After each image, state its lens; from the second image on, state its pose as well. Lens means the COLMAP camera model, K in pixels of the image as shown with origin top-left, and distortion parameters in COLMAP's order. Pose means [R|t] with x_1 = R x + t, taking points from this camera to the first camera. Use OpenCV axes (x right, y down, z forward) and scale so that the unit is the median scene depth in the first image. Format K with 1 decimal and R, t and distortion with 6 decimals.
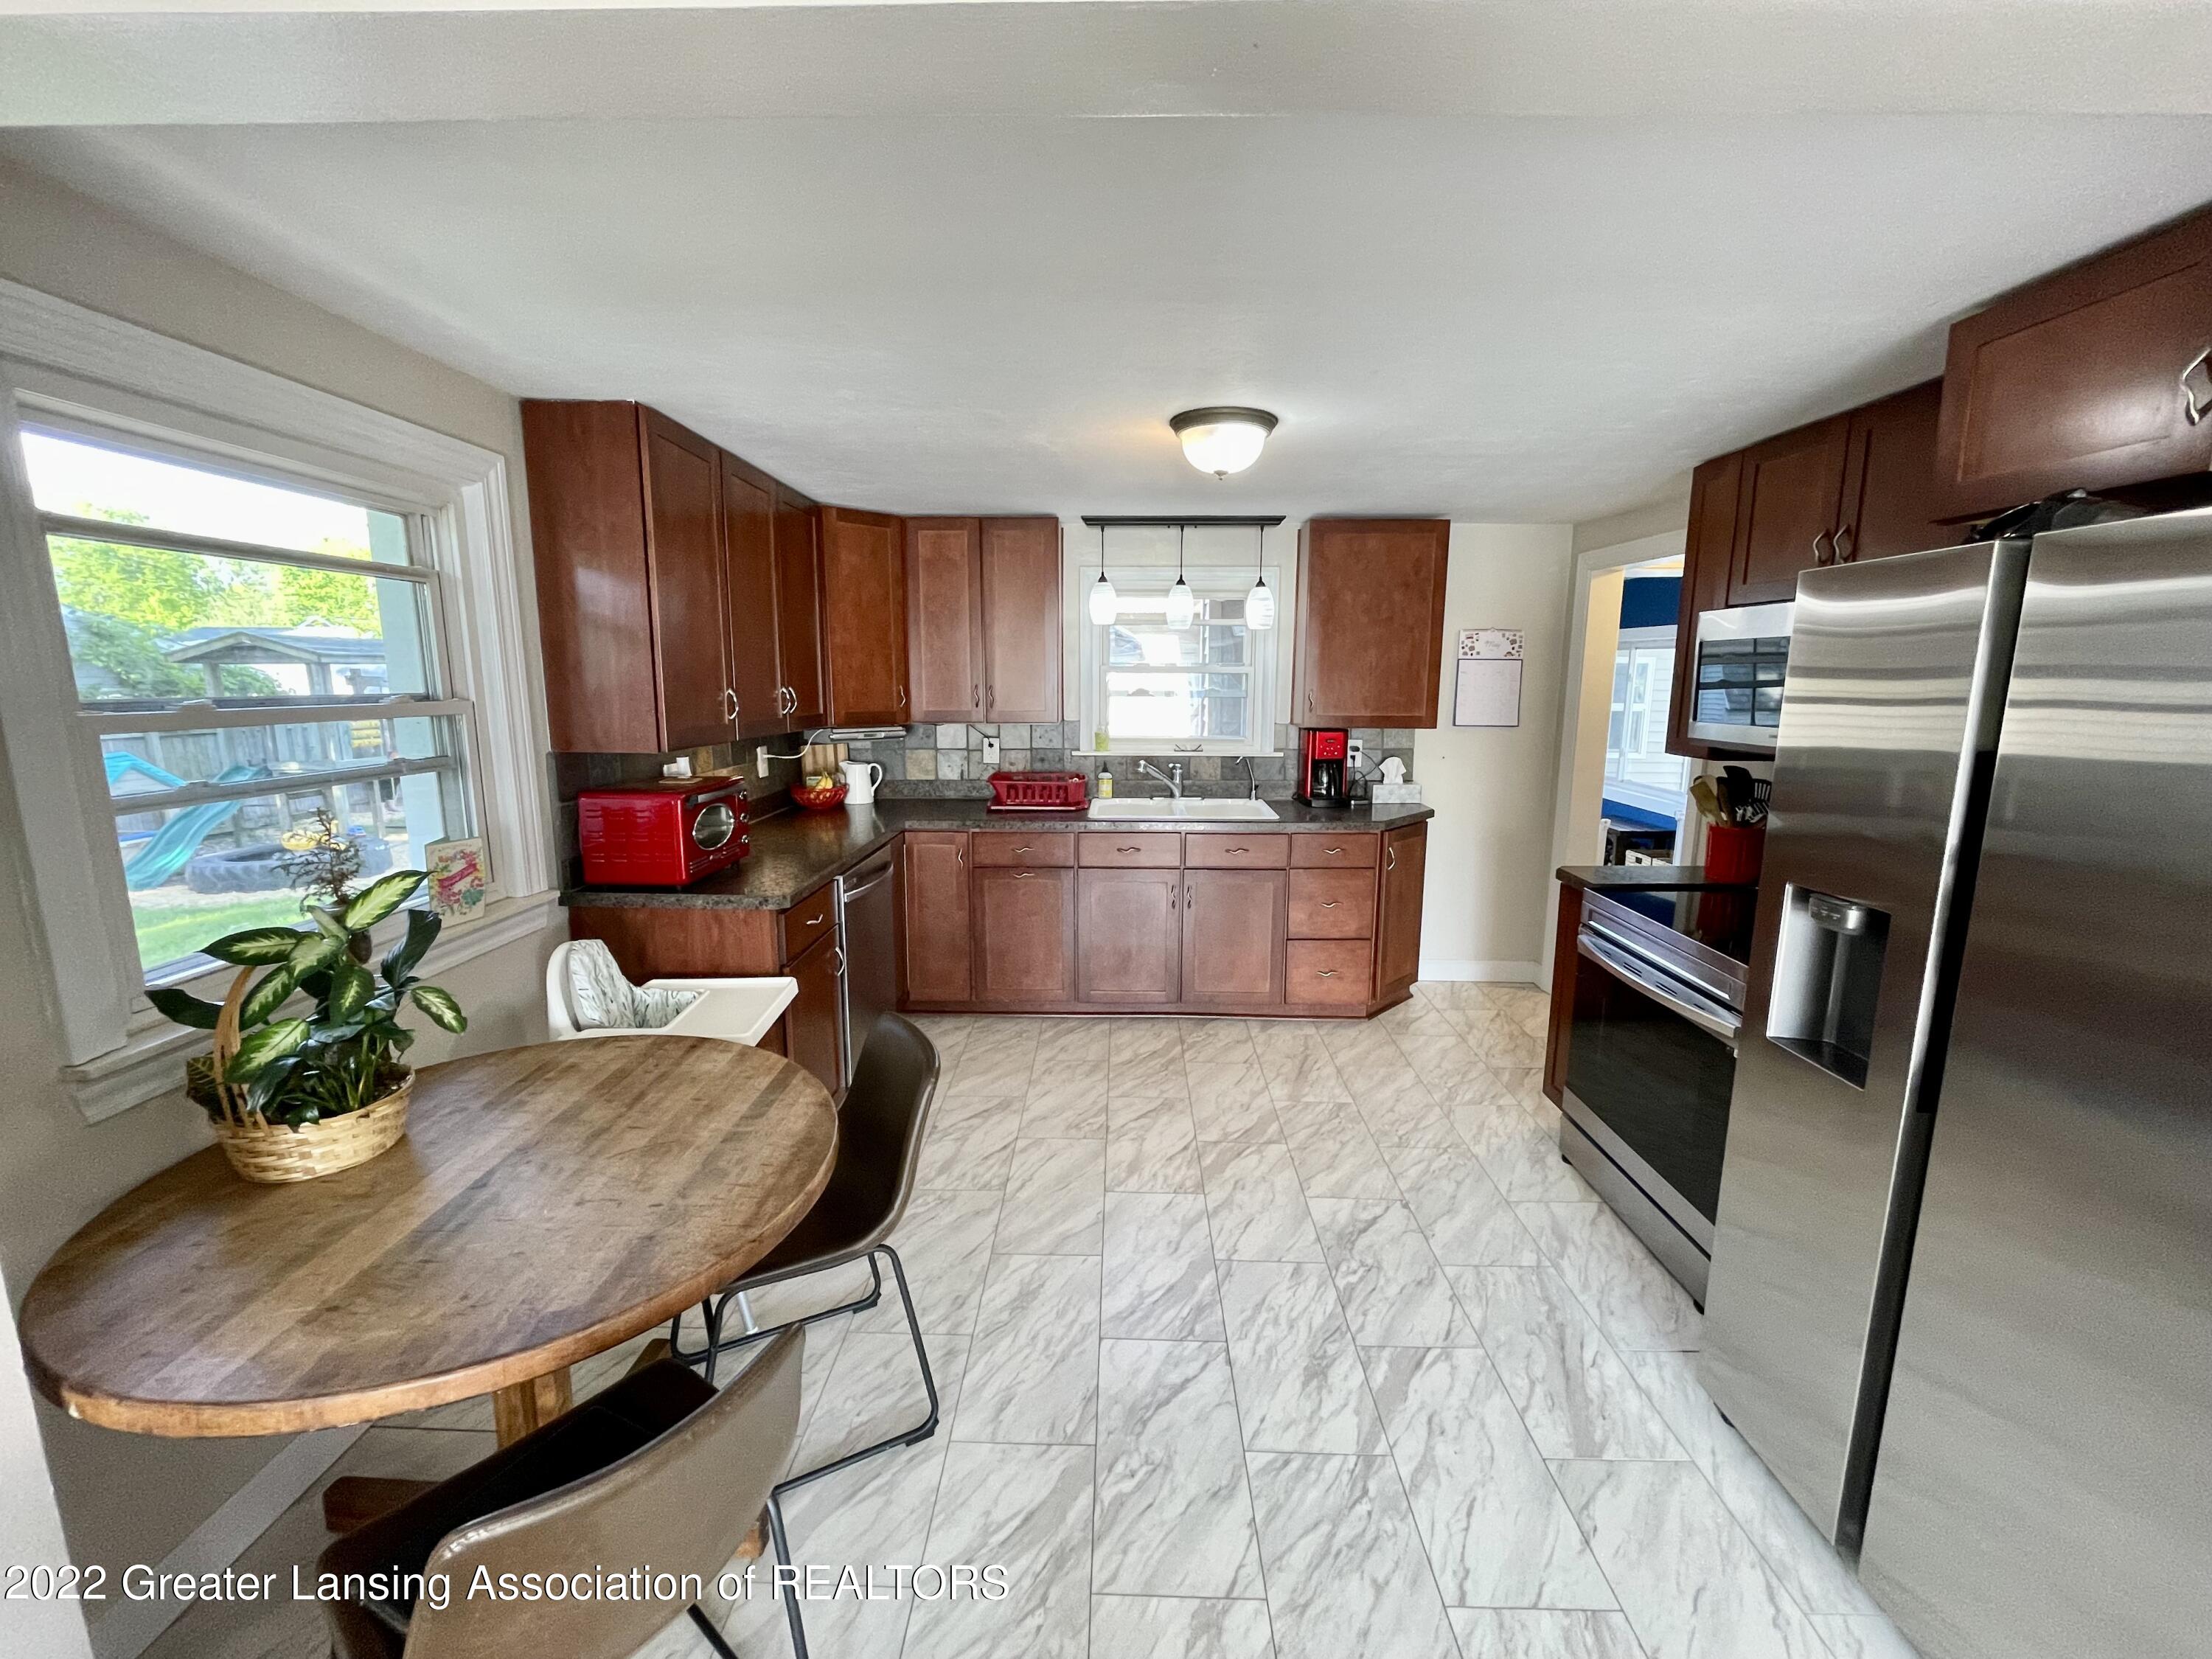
lens RADIAL K [[892.6, 0, 1102.3], [0, 892.6, 825.1], [0, 0, 1]] dist [-0.004147, -0.000148]
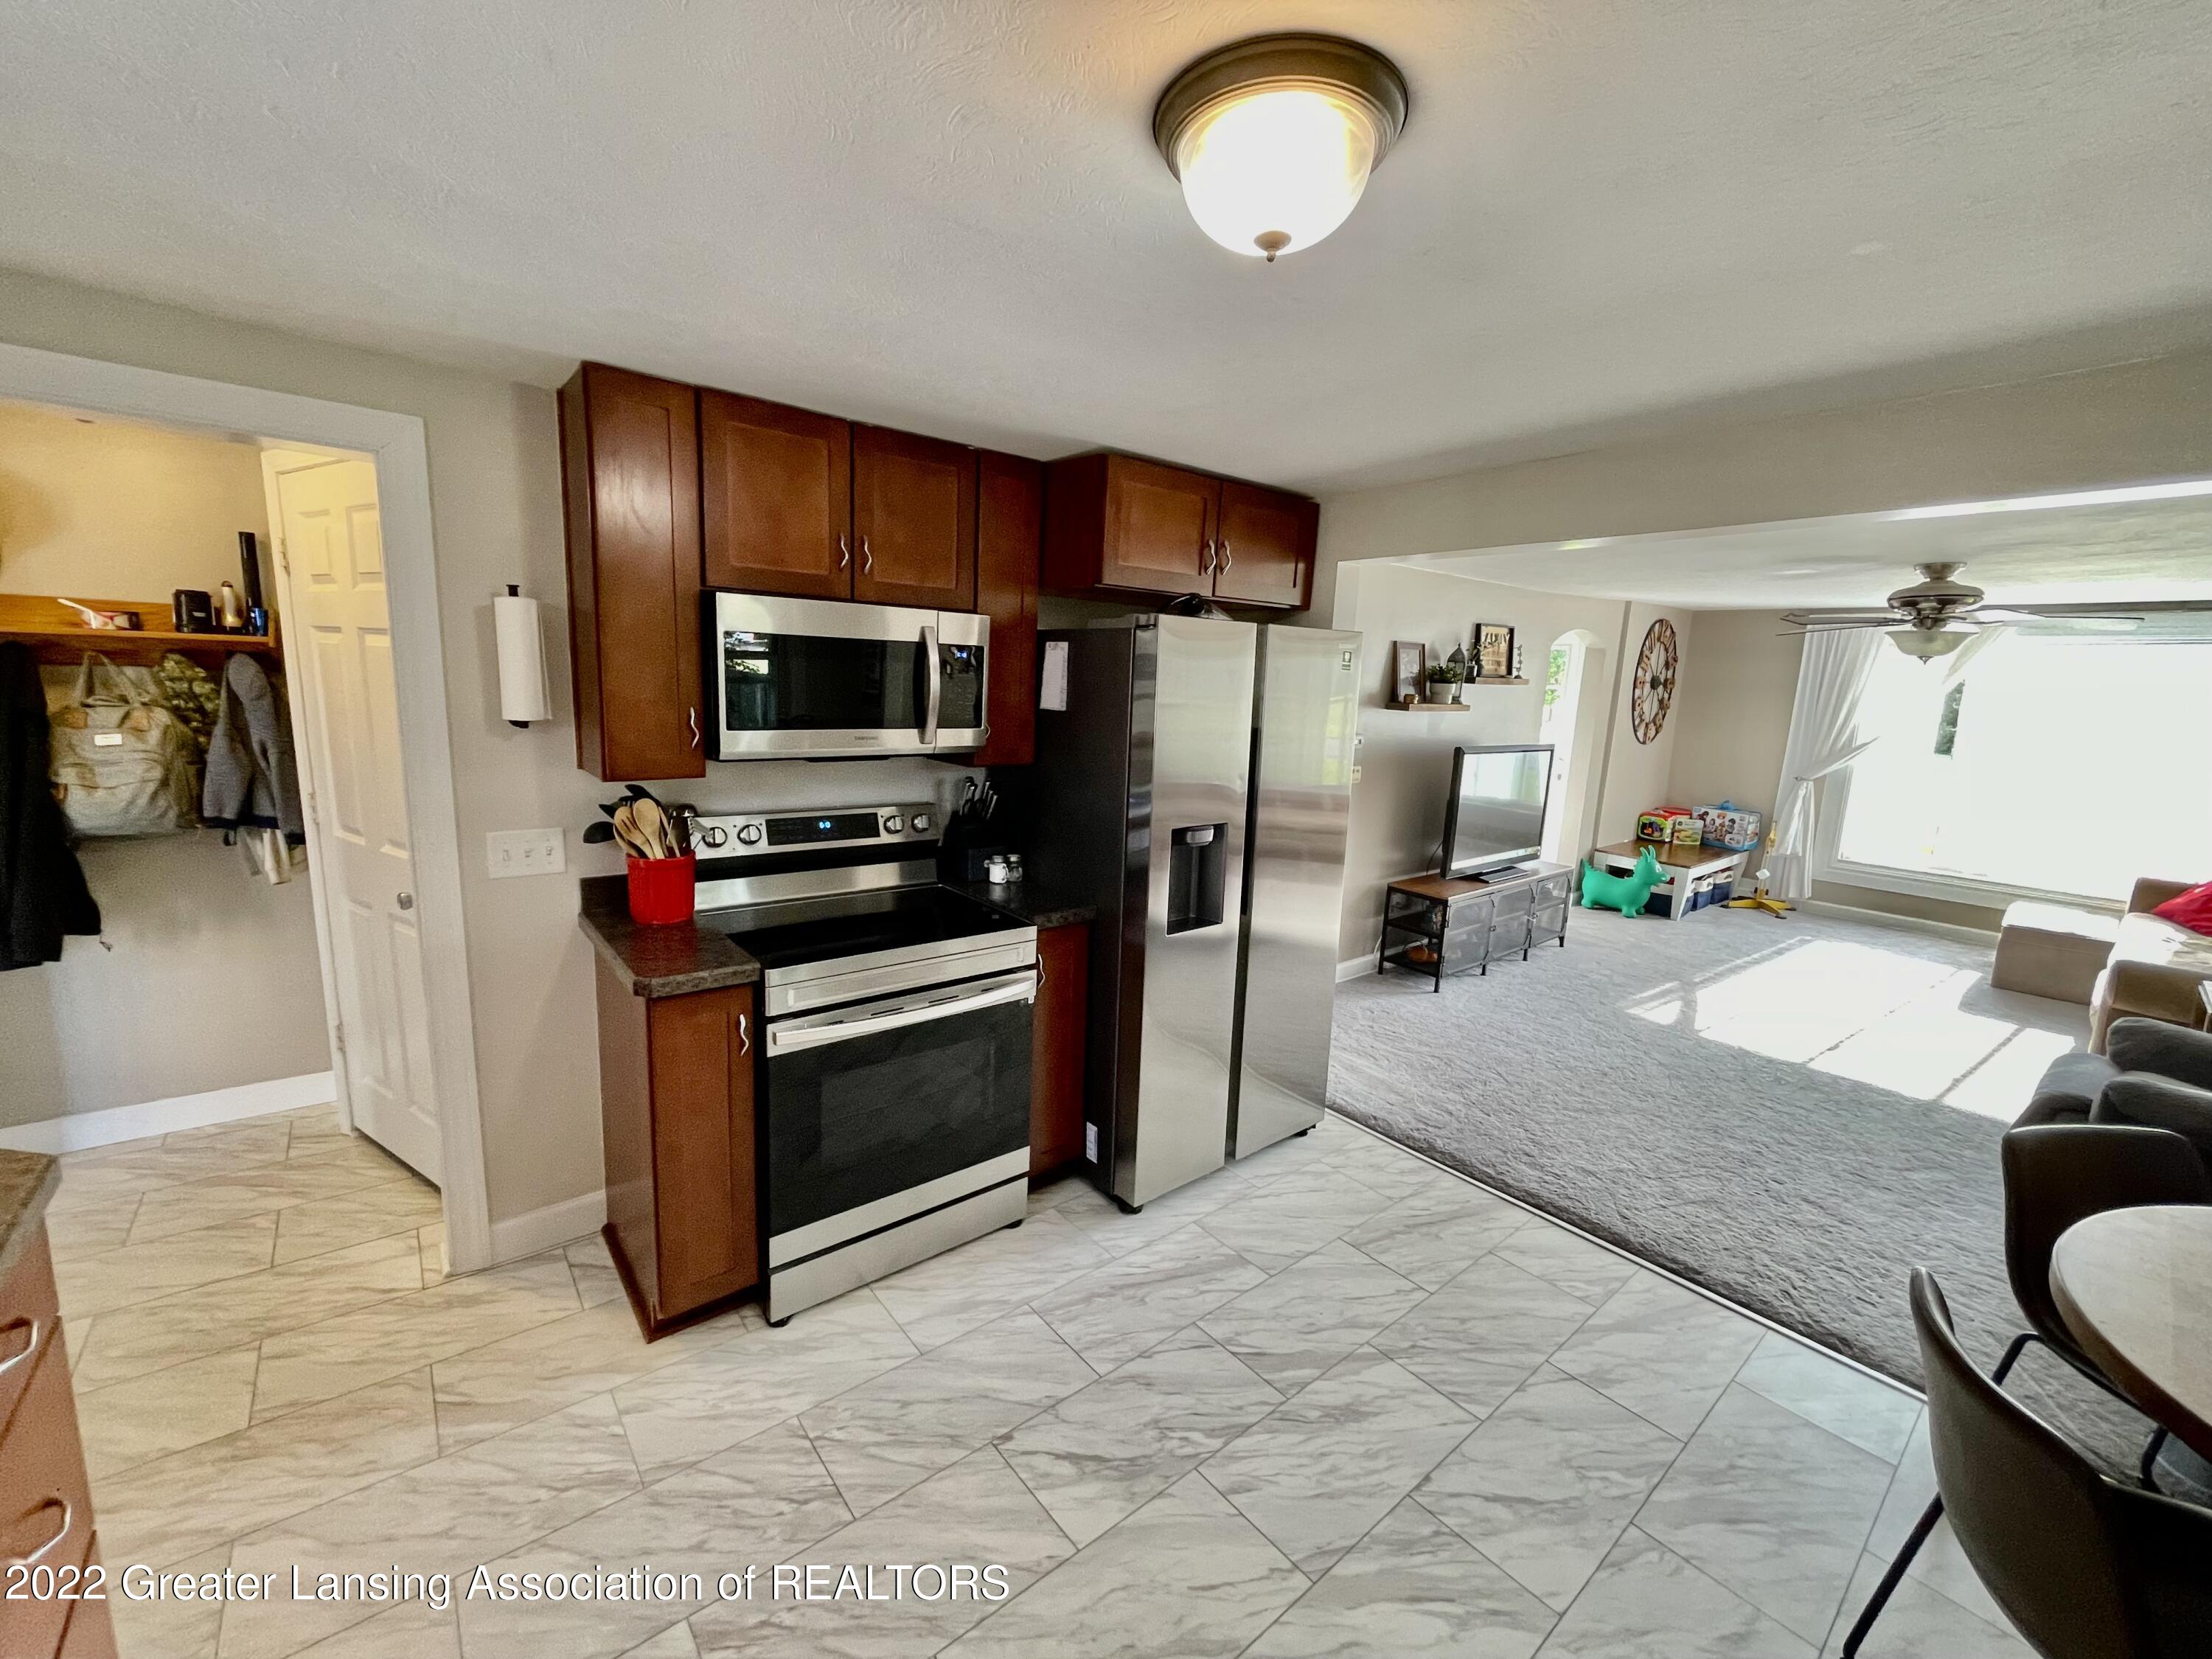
lens RADIAL K [[892.6, 0, 1090.7], [0, 892.6, 835.5], [0, 0, 1]] dist [-0.004147, -0.000148]
pose [[-0.644838, -0.156433, 0.748140, -0.105767], [0.088988, 0.956808, 0.276765, -0.147594], [-0.759122, 0.245044, -0.603065, 0.838049]]
